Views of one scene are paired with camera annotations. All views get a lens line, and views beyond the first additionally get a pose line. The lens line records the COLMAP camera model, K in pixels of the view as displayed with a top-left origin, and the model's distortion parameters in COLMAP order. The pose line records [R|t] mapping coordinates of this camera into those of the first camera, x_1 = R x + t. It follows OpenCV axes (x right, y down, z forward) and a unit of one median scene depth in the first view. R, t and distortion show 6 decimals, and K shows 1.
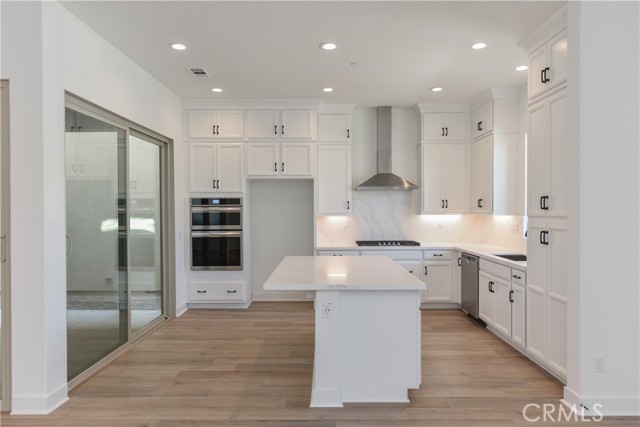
lens RADIAL K [[423.2, 0, 323.8], [0, 423.2, 211.9], [0, 0, 1]] dist [0.001660, 0.001727]
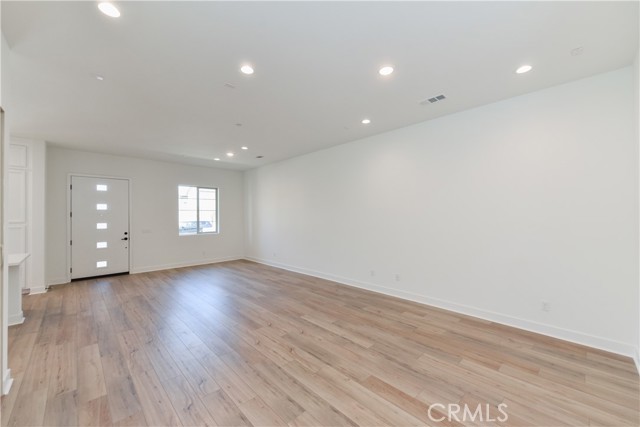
lens RADIAL K [[252.9, 0, 321.3], [0, 252.9, 213.4], [0, 0, 1]] dist [0.005256, -0.002271]
pose [[-0.701104, 0.012333, 0.712952, -0.926816], [0.012496, 0.999909, -0.005008, -0.006649], [-0.712949, 0.005398, -0.701195, 0.431187]]
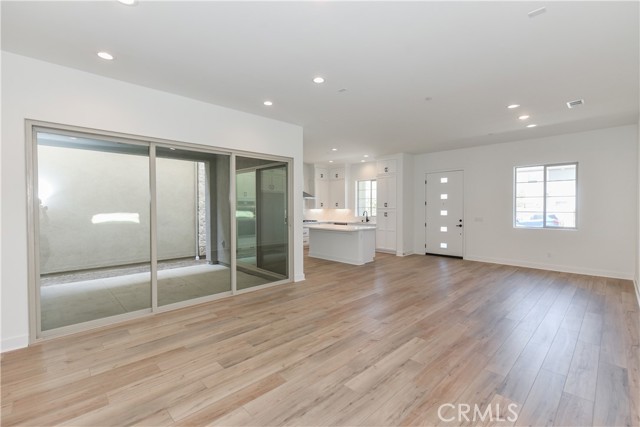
lens RADIAL K [[283.0, 0, 318.6], [0, 283.0, 212.3], [0, 0, 1]] dist [-0.001817, -0.000913]
pose [[0.717743, -0.013055, 0.696185, -0.936442], [0.004952, 0.999895, 0.013645, 0.003748], [-0.696290, -0.006346, 0.717732, -0.200039]]
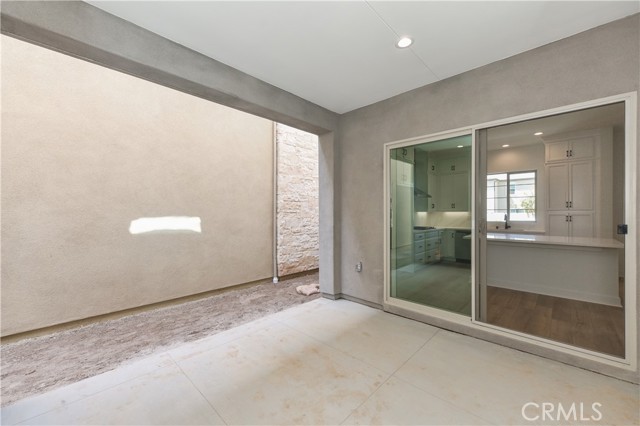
lens RADIAL K [[252.1, 0, 318.6], [0, 252.1, 211.7], [0, 0, 1]] dist [0.004029, -0.000152]
pose [[0.693201, 0.003663, 0.720735, -0.928624], [0.004962, 0.999939, -0.009854, 0.016364], [-0.720728, 0.010407, 0.693140, 0.611740]]
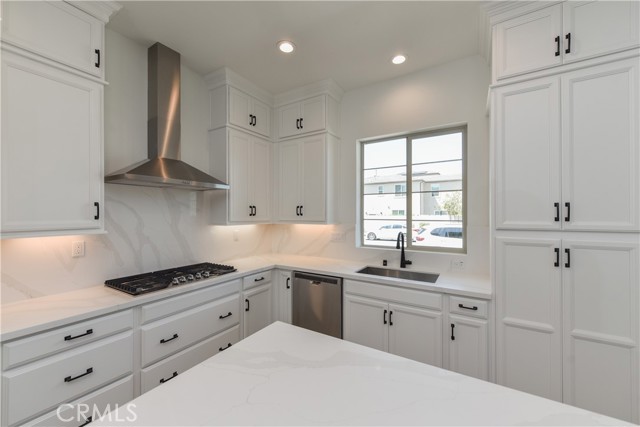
lens RADIAL K [[252.9, 0, 320.2], [0, 252.9, 212.7], [0, 0, 1]] dist [0.005256, -0.002271]
pose [[0.522856, 0.005479, 0.852404, -0.054506], [0.005009, 0.999942, -0.009499, -0.010699], [-0.852407, 0.009236, 0.522798, 0.672283]]
